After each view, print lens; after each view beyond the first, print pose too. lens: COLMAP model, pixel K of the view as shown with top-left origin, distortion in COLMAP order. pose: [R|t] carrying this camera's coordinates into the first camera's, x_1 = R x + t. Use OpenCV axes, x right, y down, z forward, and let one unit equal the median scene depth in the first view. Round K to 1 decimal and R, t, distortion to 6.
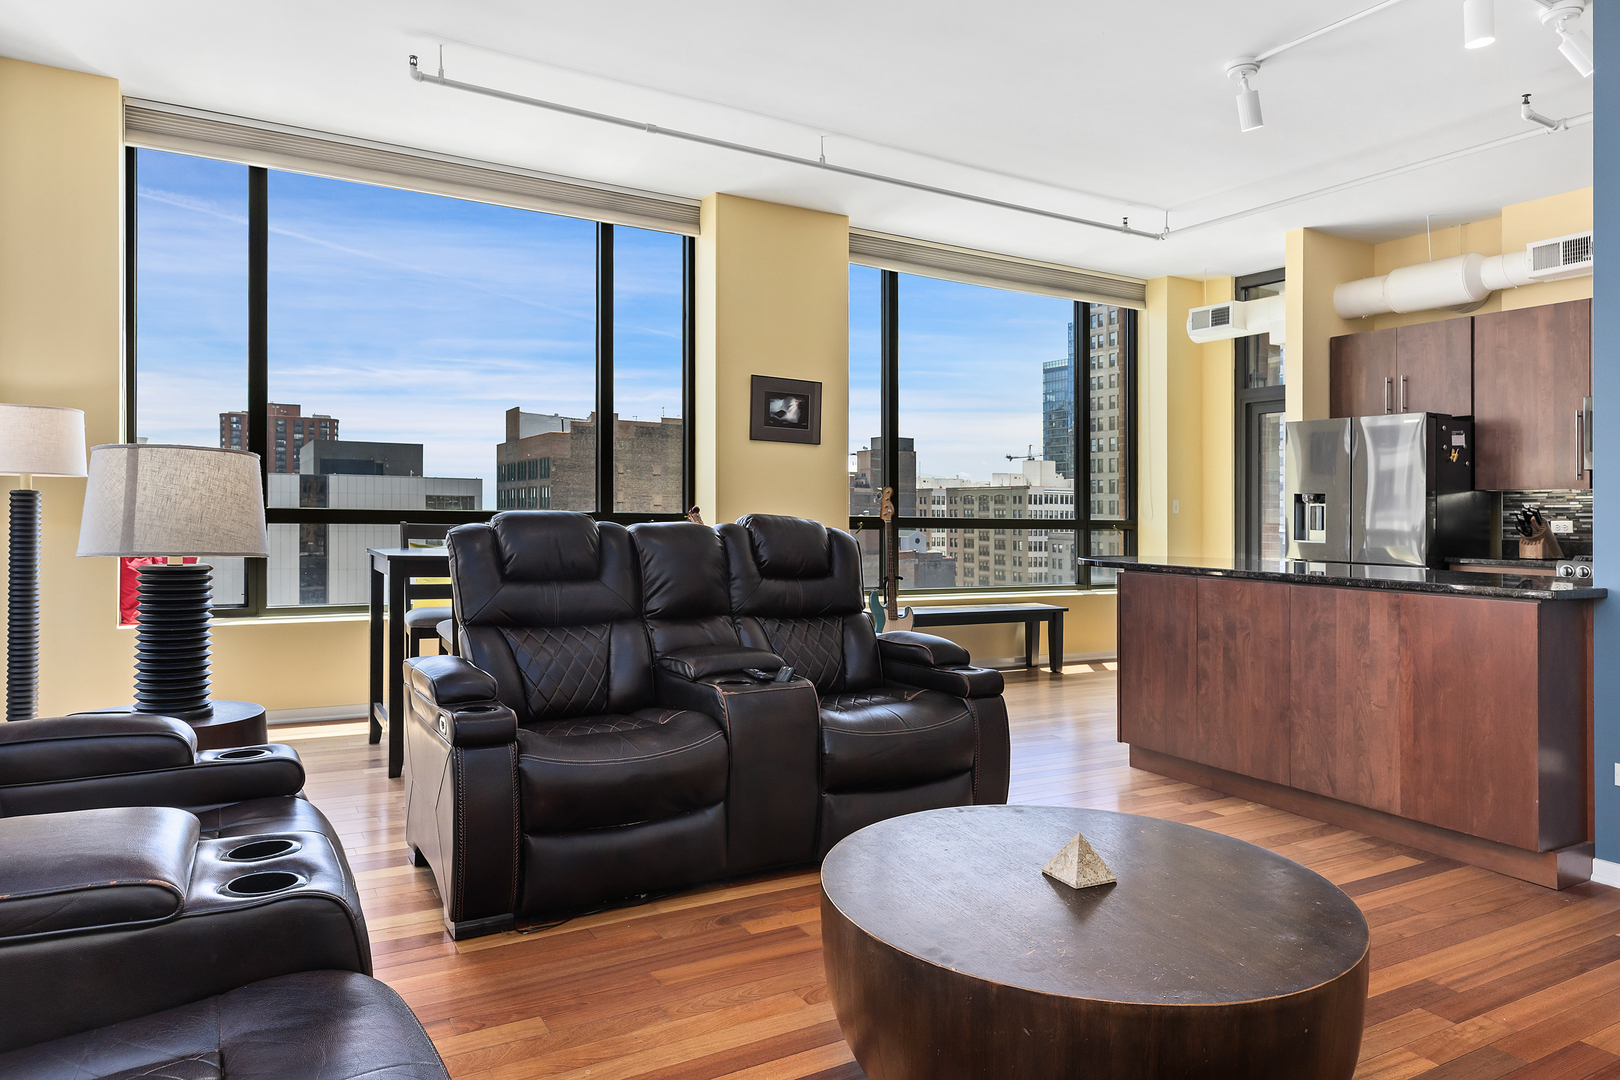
lens RADIAL K [[1050.3, 0, 818.2], [0, 1050.3, 491.1], [0, 0, 1]] dist [0.020960, -0.004930]
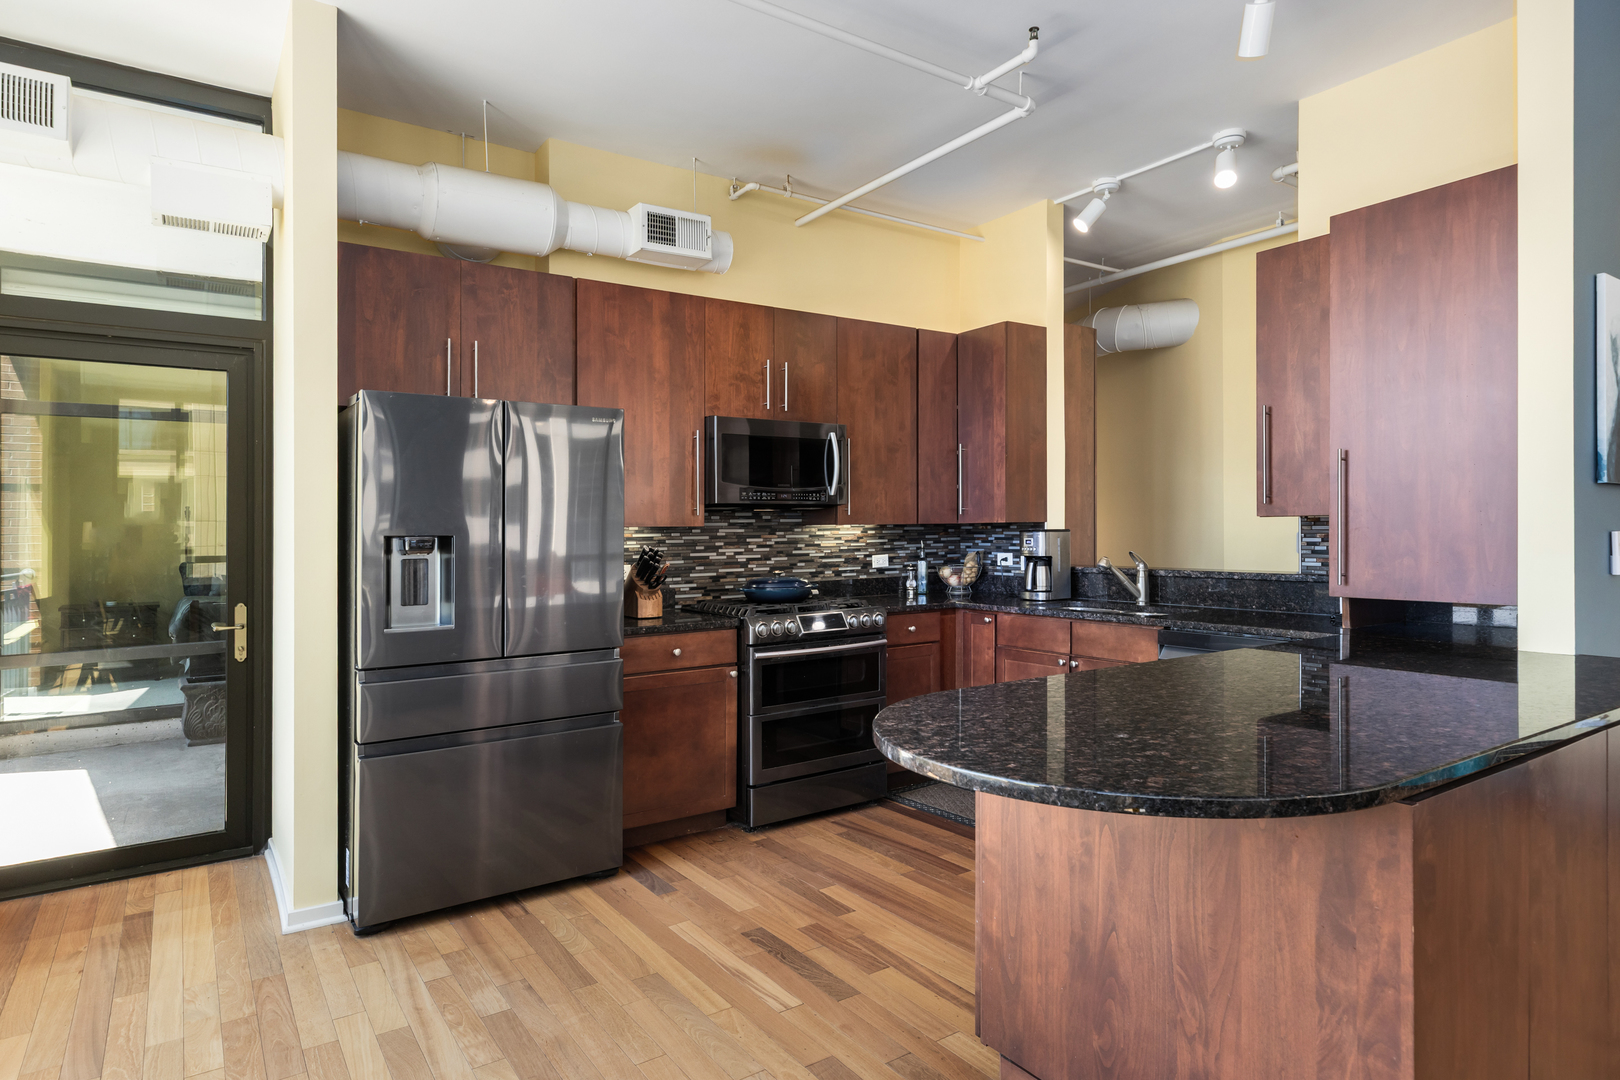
lens RADIAL K [[907.2, 0, 825.5], [0, 907.2, 564.3], [0, 0, 1]] dist [0.004464, 0.001687]
pose [[-0.089111, -0.052562, 0.994634, -0.000059], [-0.011354, 0.998595, 0.051754, -0.009355], [-0.995957, -0.006681, -0.089583, 0.880715]]
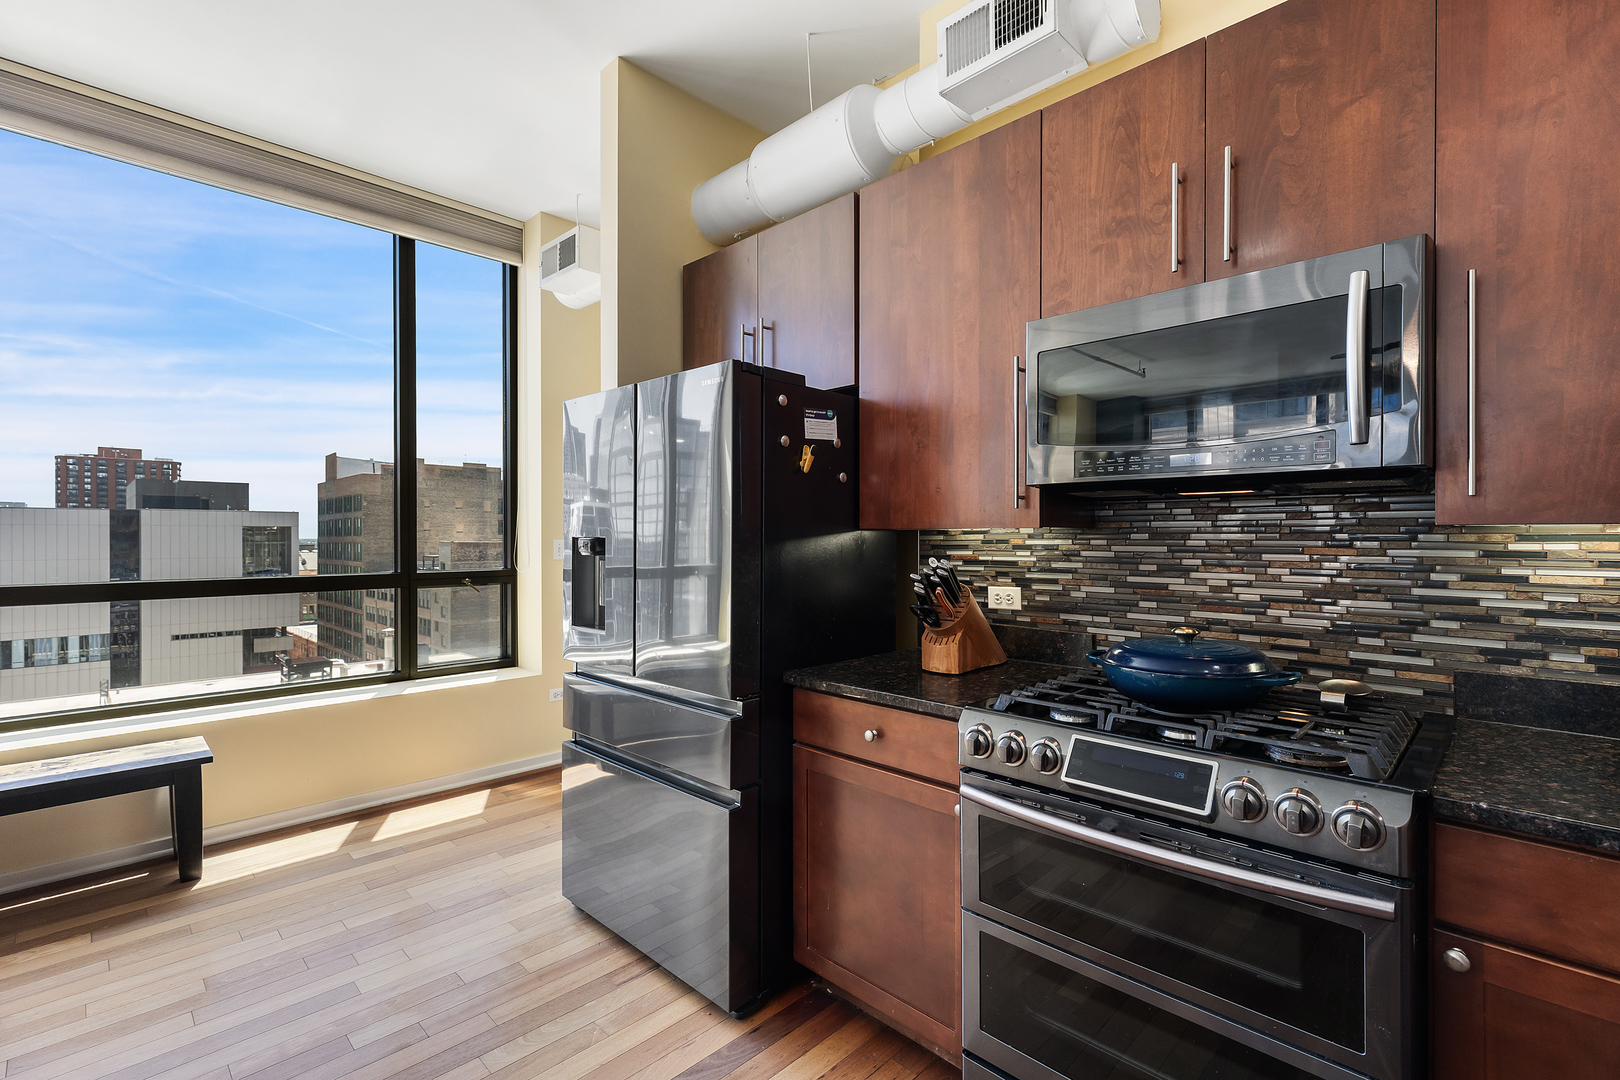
lens RADIAL K [[729.3, 0, 817.5], [0, 729.3, 544.0], [0, 0, 1]] dist [0.000222, 0.000777]
pose [[0.964307, -0.017742, 0.264191, 0.500045], [0.008423, 0.999303, 0.036365, -0.006900], [-0.264652, -0.032842, 0.963785, 0.653767]]
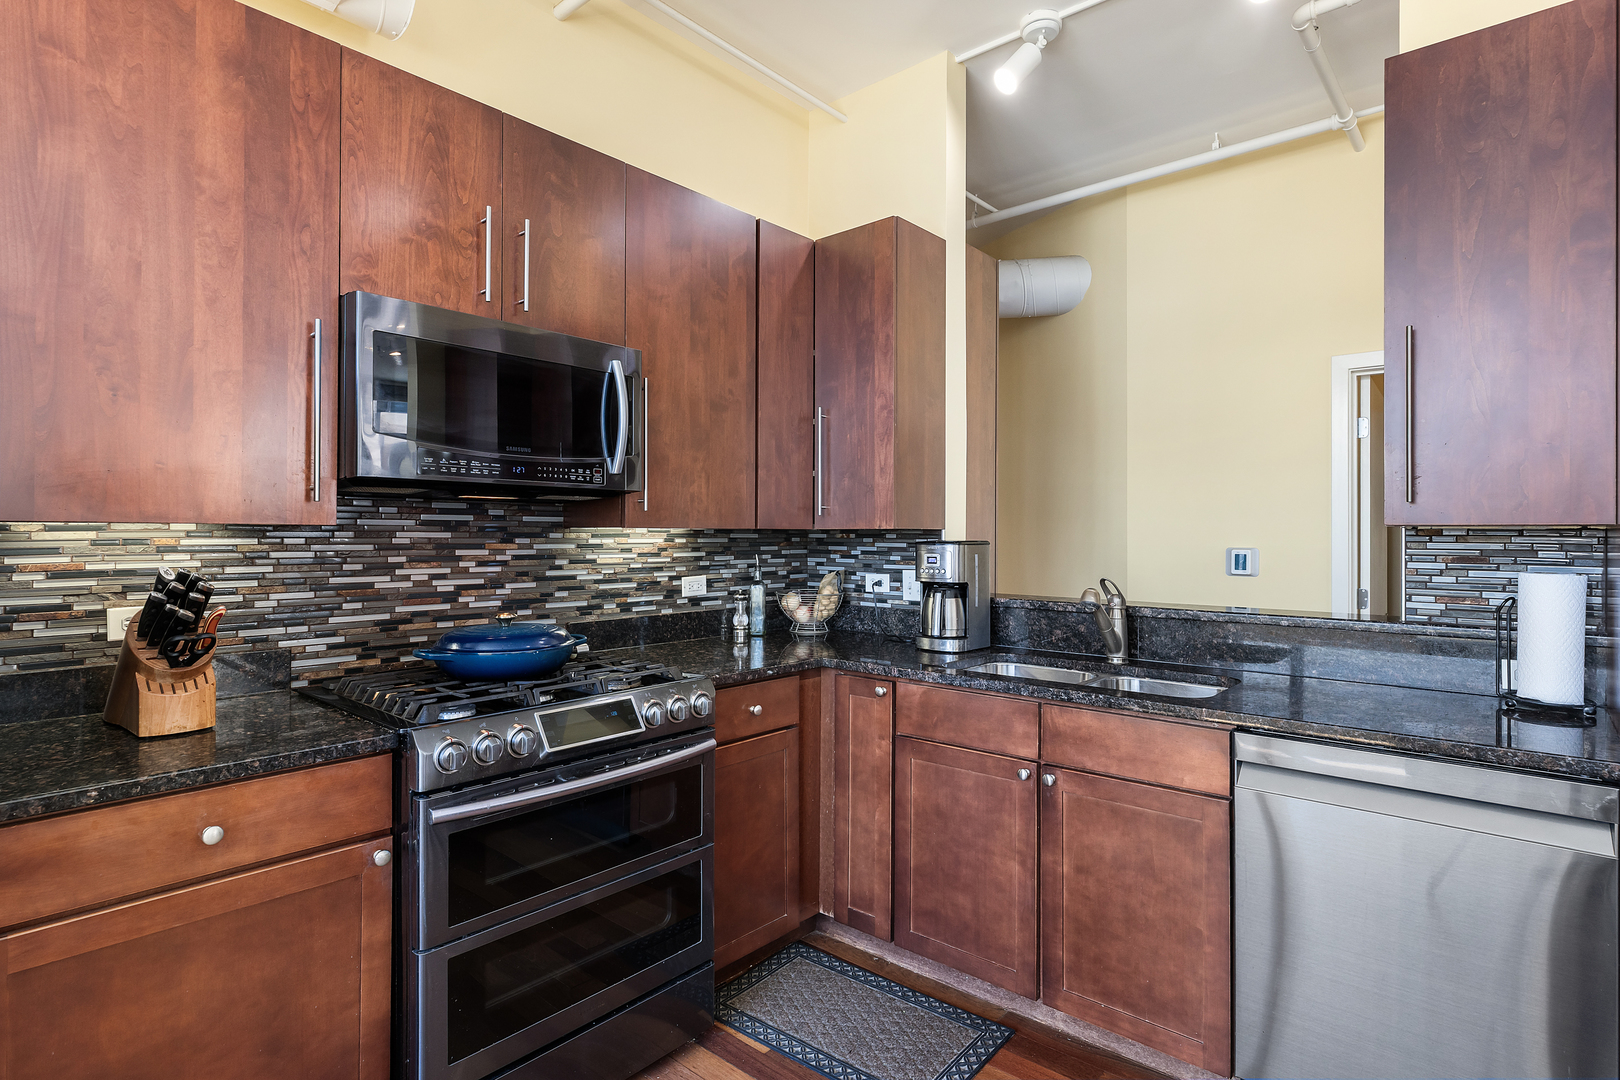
lens RADIAL K [[810.7, 0, 807.9], [0, 810.7, 552.8], [0, 0, 1]] dist [-0.002820, 0.000666]
pose [[-0.311780, -0.037304, 0.949422, 0.346098], [-0.028315, 0.999150, 0.029959, -0.005422], [-0.949732, -0.017542, -0.312571, 0.842265]]
